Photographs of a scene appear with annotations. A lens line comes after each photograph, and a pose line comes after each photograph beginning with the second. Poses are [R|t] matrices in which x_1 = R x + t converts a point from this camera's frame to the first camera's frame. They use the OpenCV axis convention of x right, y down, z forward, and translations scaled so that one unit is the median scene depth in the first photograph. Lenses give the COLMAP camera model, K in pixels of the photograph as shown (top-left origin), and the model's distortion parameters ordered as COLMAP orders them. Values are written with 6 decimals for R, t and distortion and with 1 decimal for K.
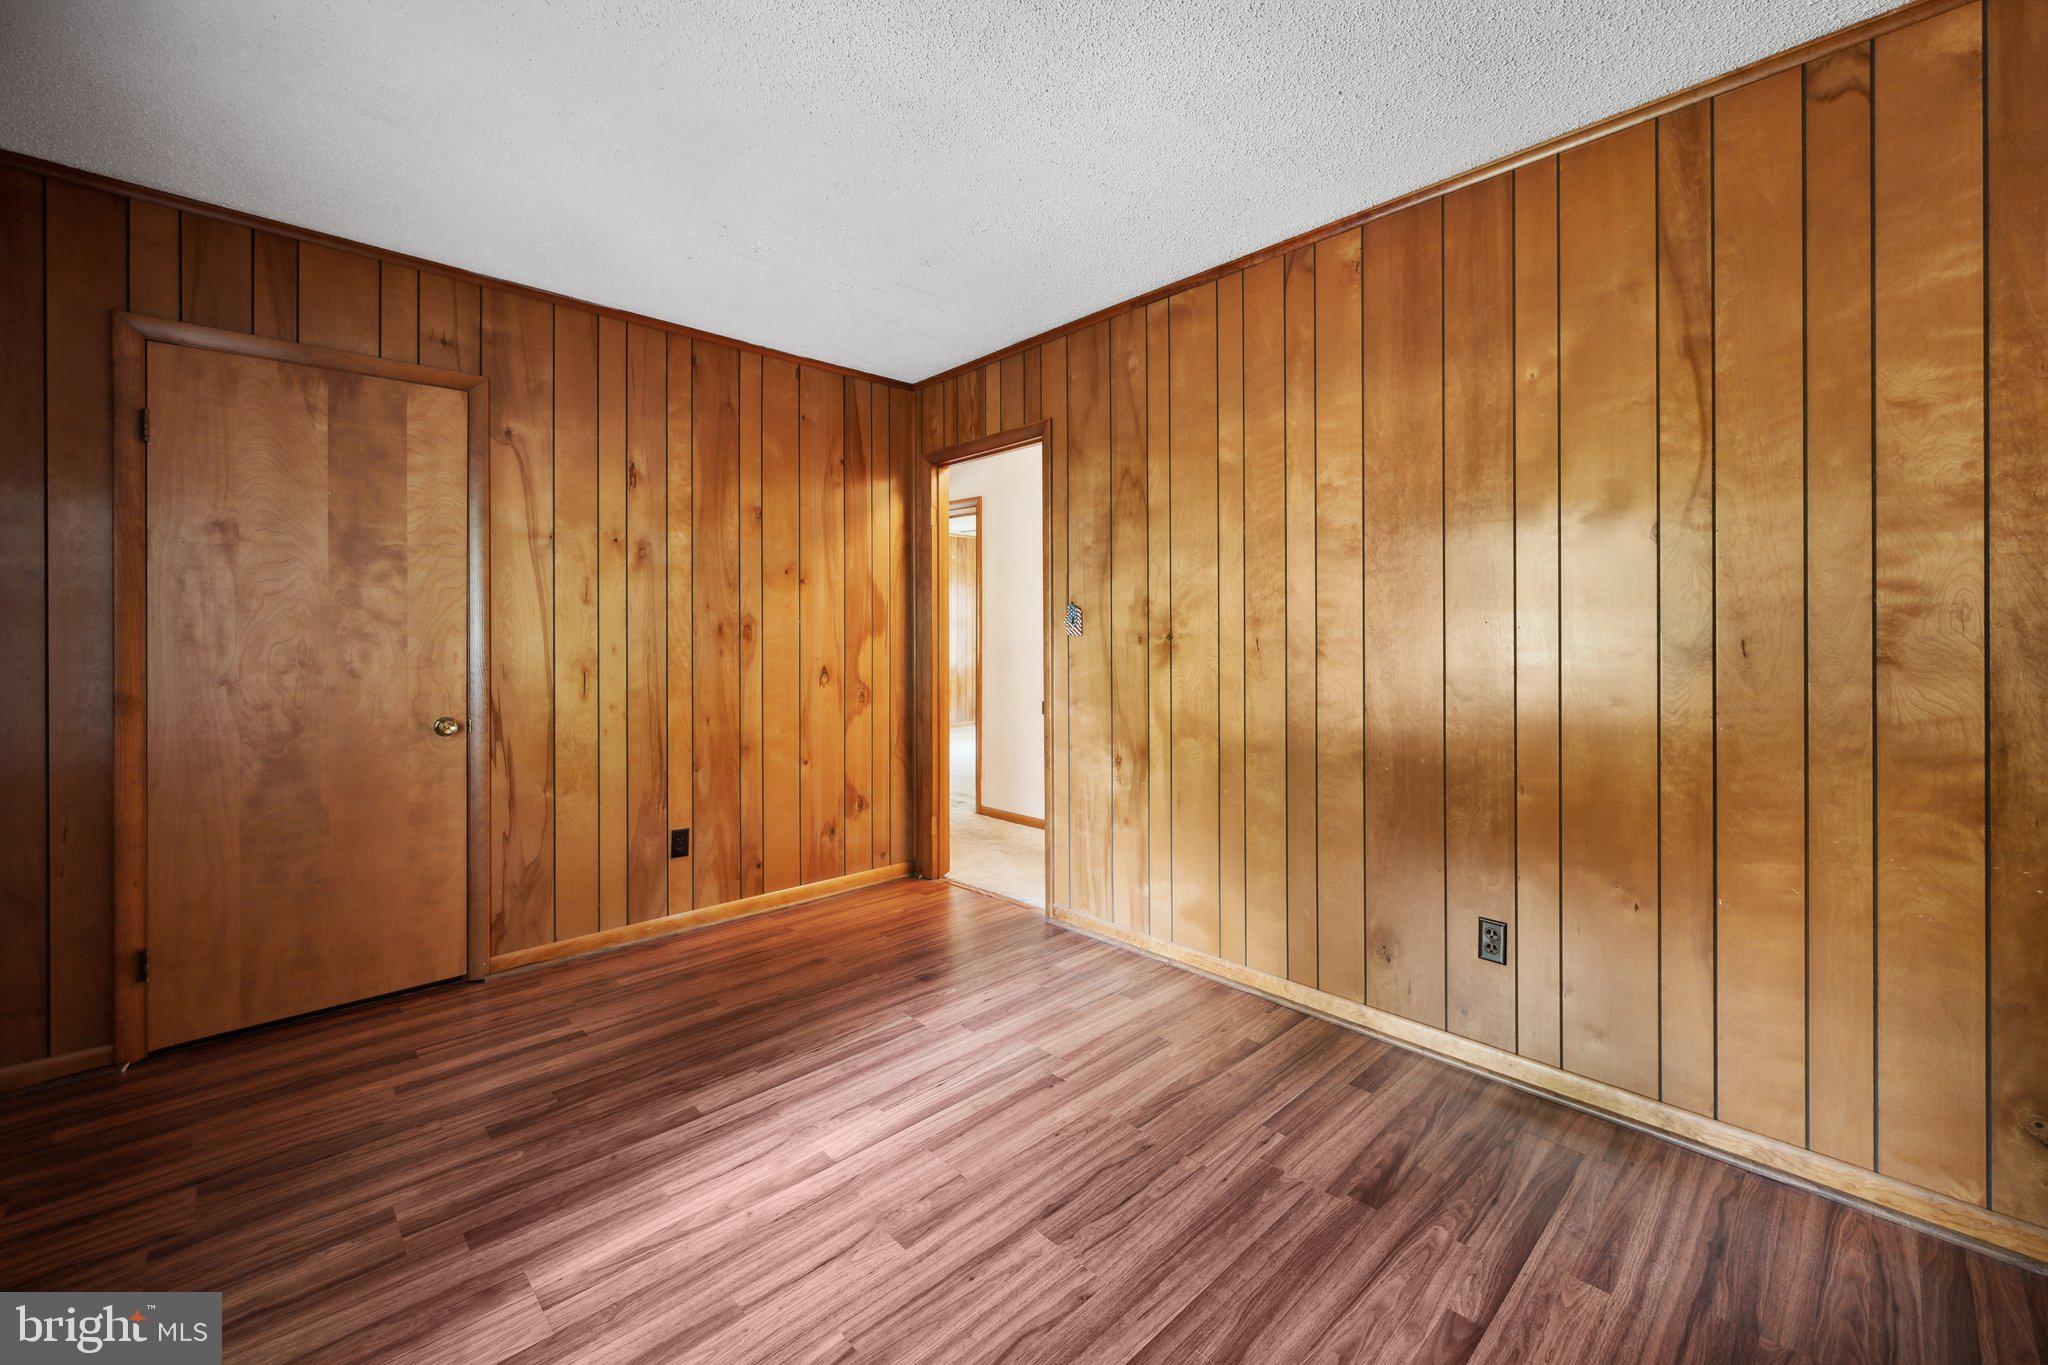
lens RADIAL K [[824.9, 0, 1022.0], [0, 824.9, 632.3], [0, 0, 1]] dist [-0.000312, -0.000037]
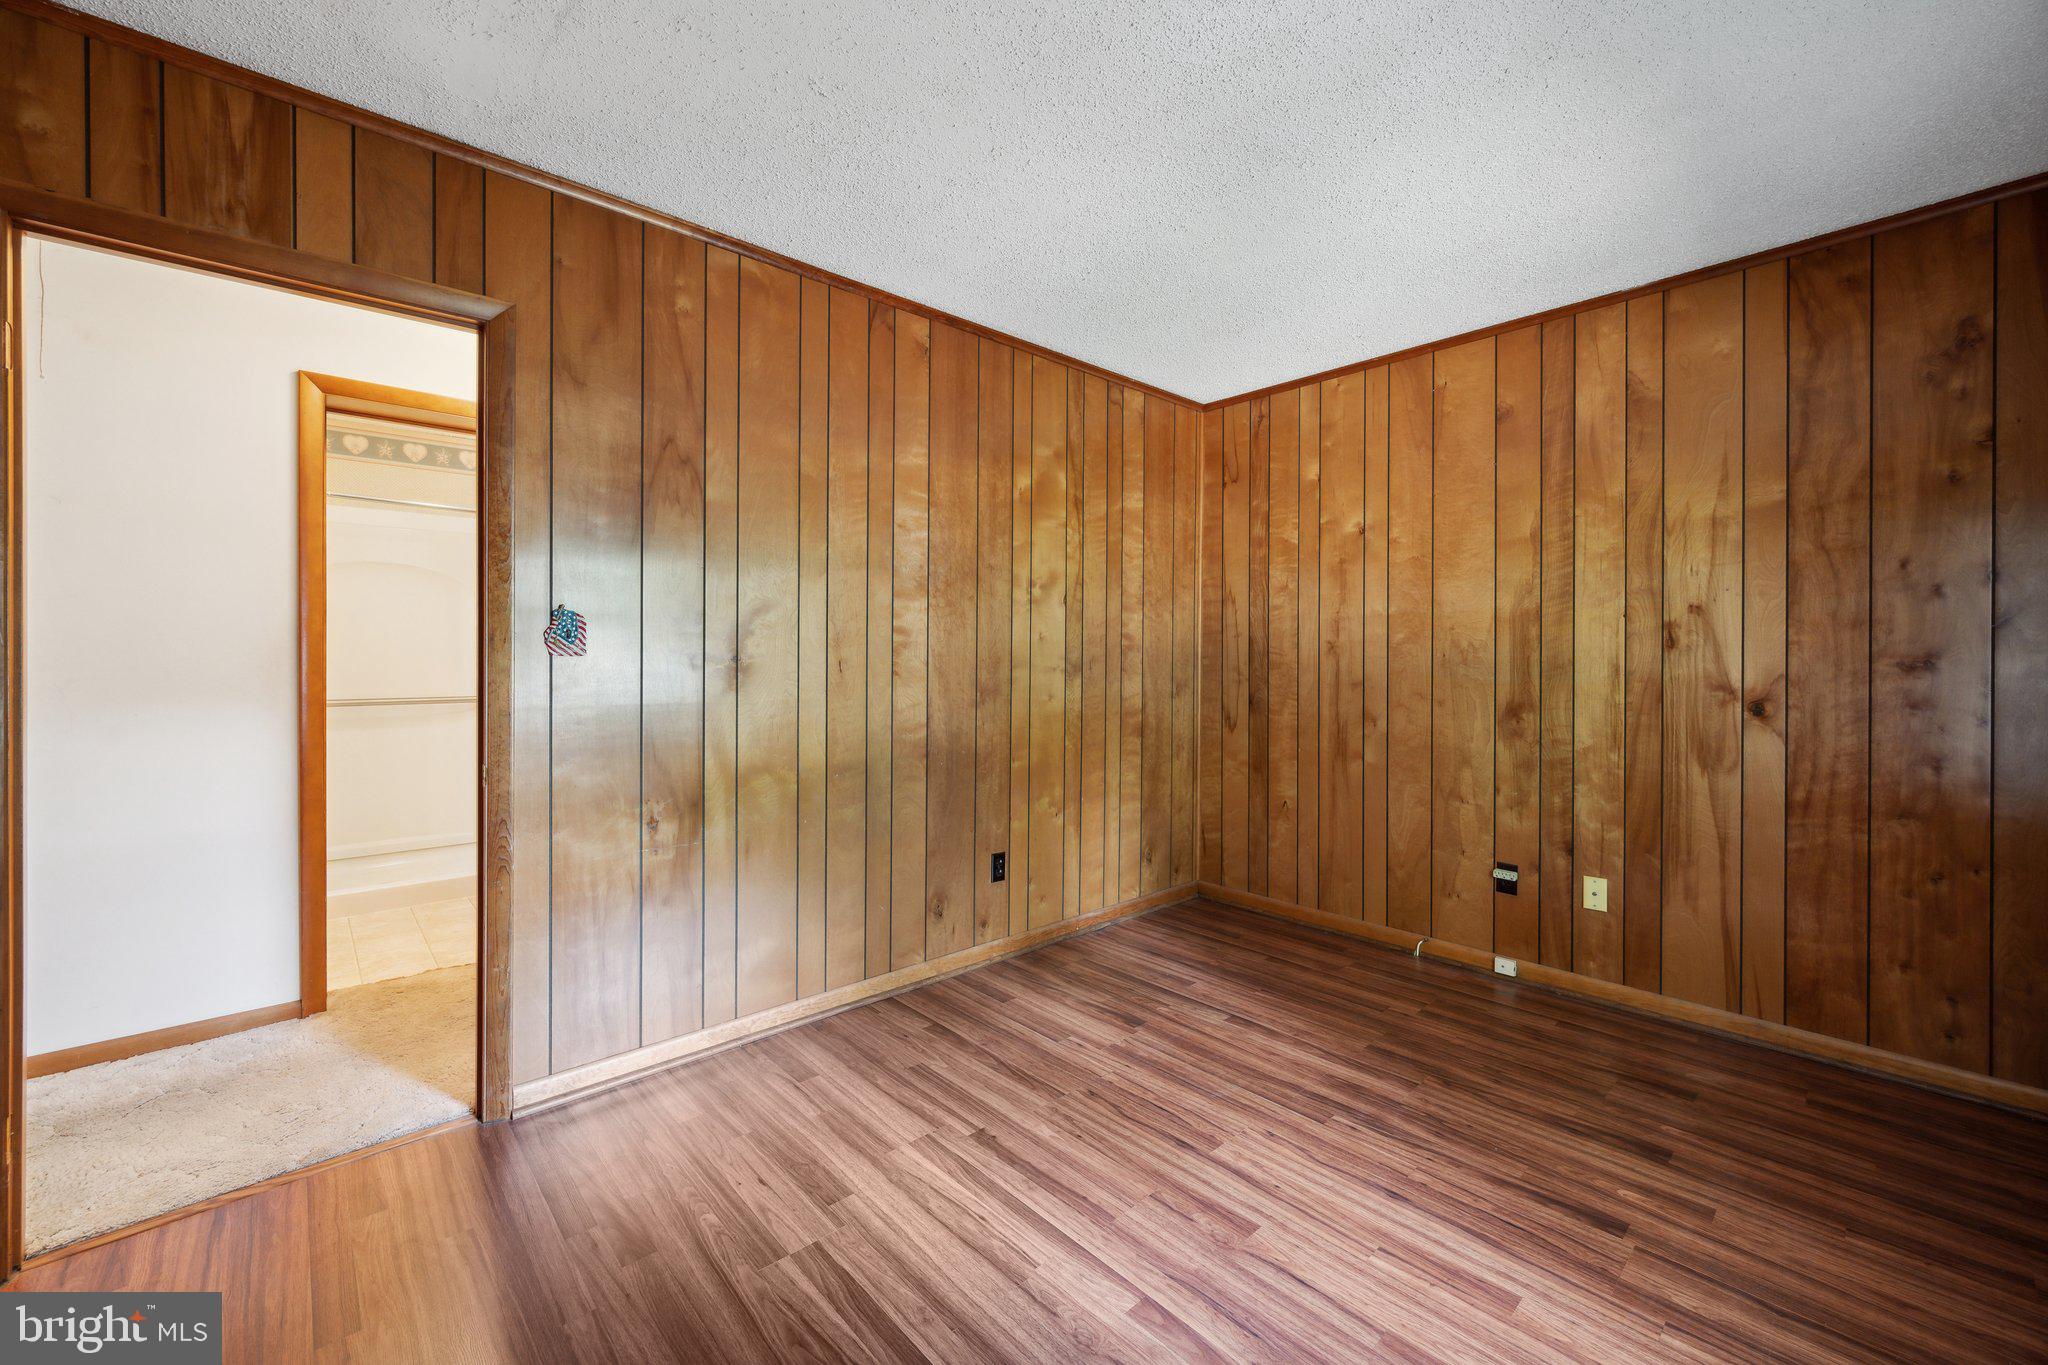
lens RADIAL K [[810.0, 0, 1025.3], [0, 810.0, 660.8], [0, 0, 1]] dist [-0.000303, 0.000102]
pose [[0.023348, -0.001315, 0.999727, -0.961816], [-0.007496, 0.999971, 0.001491, 0.006267], [-0.999699, -0.007529, 0.023338, 1.026533]]
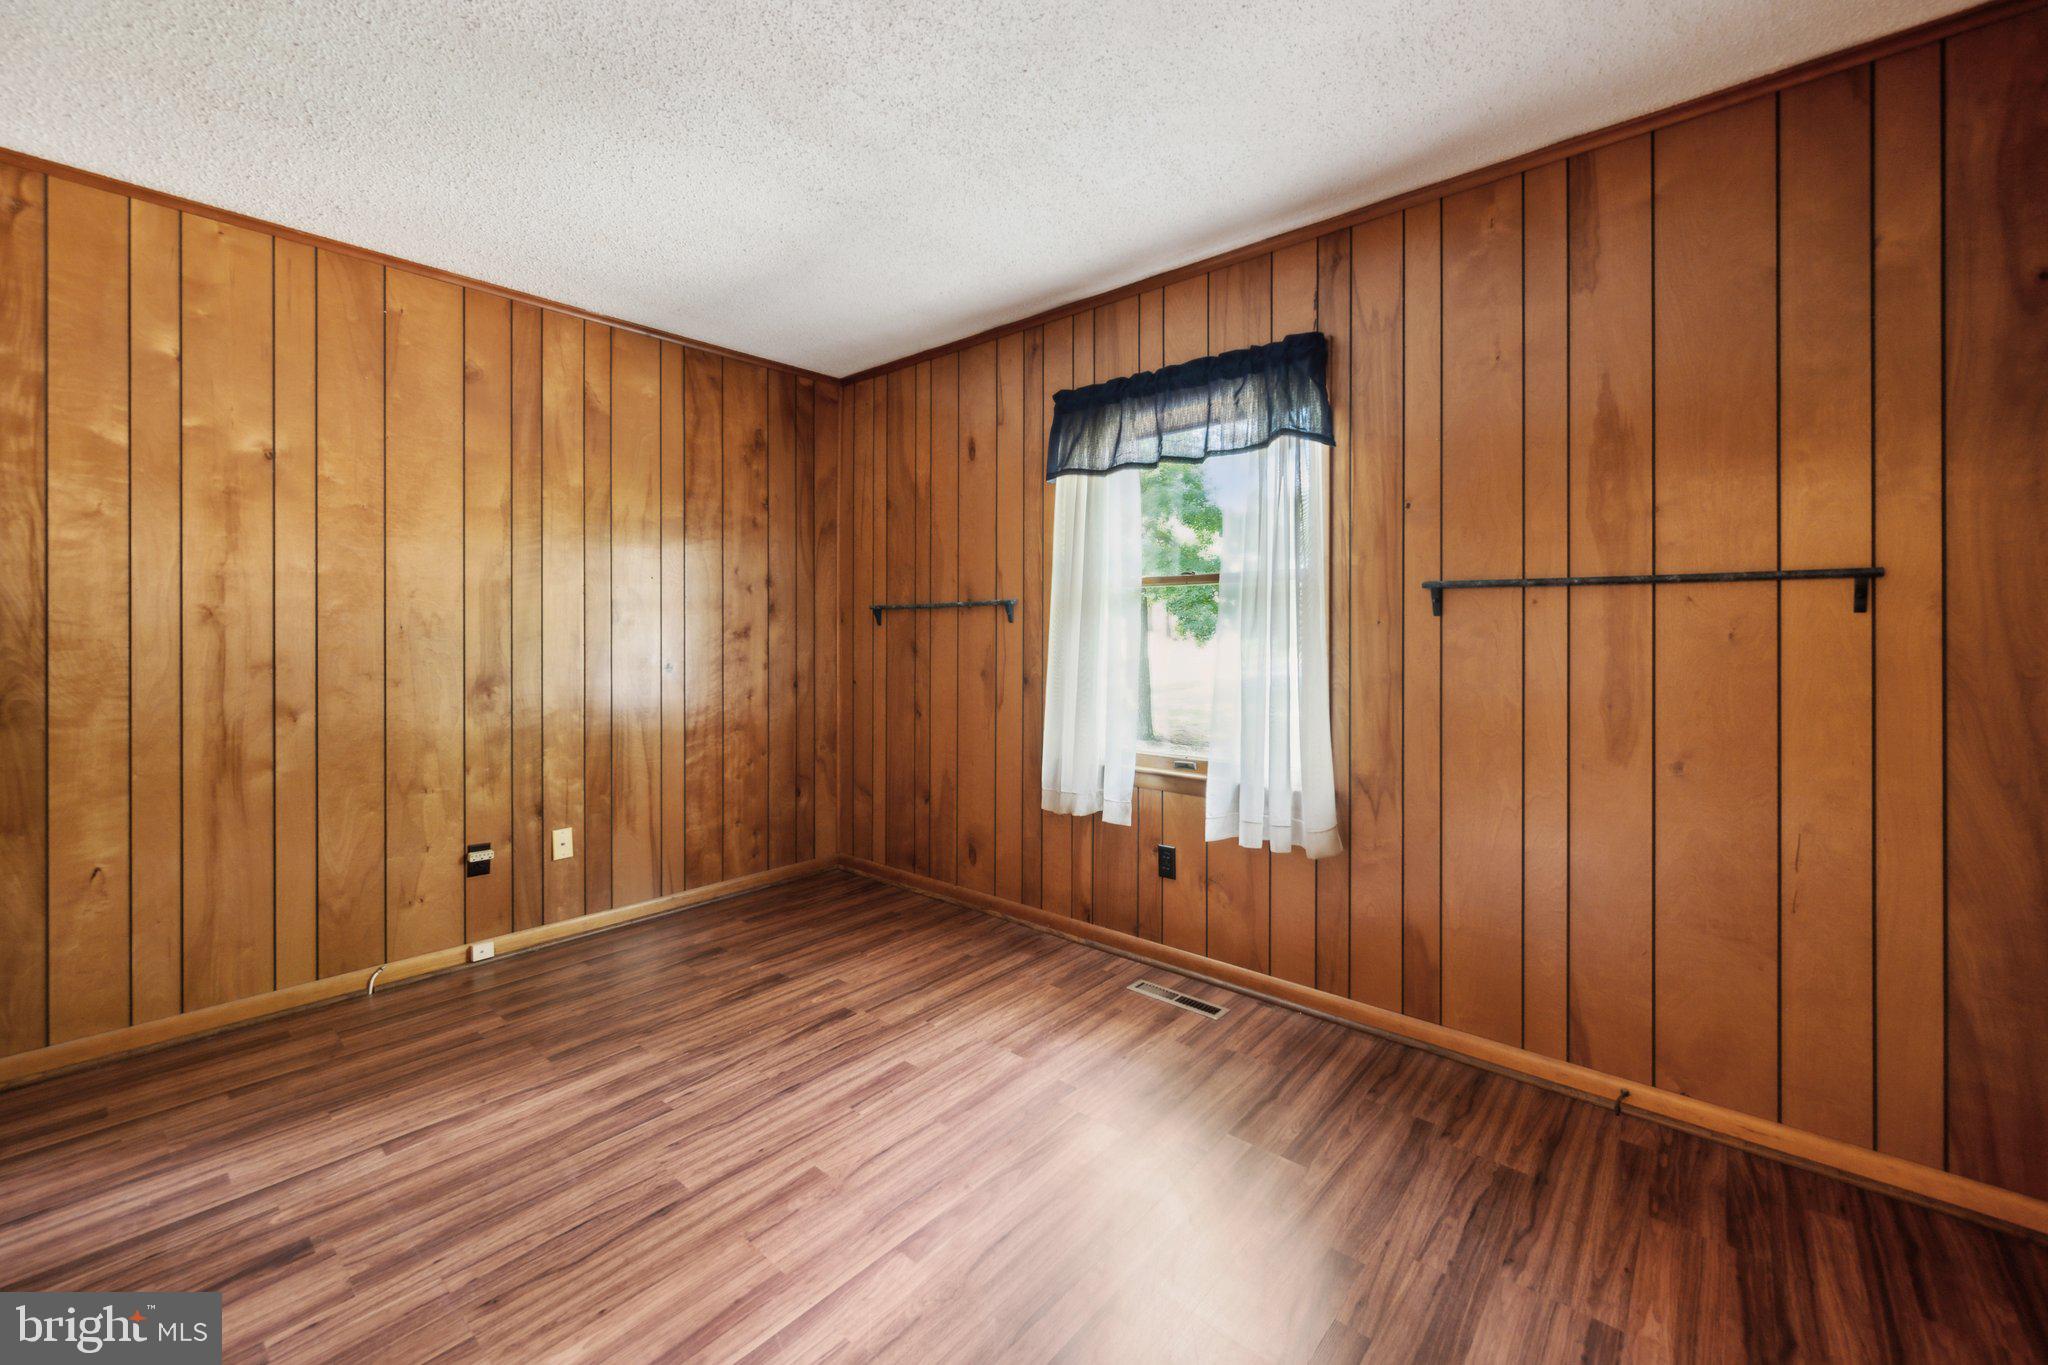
lens RADIAL K [[824.9, 0, 1022.0], [0, 824.9, 632.3], [0, 0, 1]] dist [-0.000312, -0.000037]
pose [[-0.995737, 0.002960, -0.092192, -0.258351], [0.003251, 0.999990, -0.003002, 0.007814], [0.092182, -0.003289, -0.995737, 1.728830]]
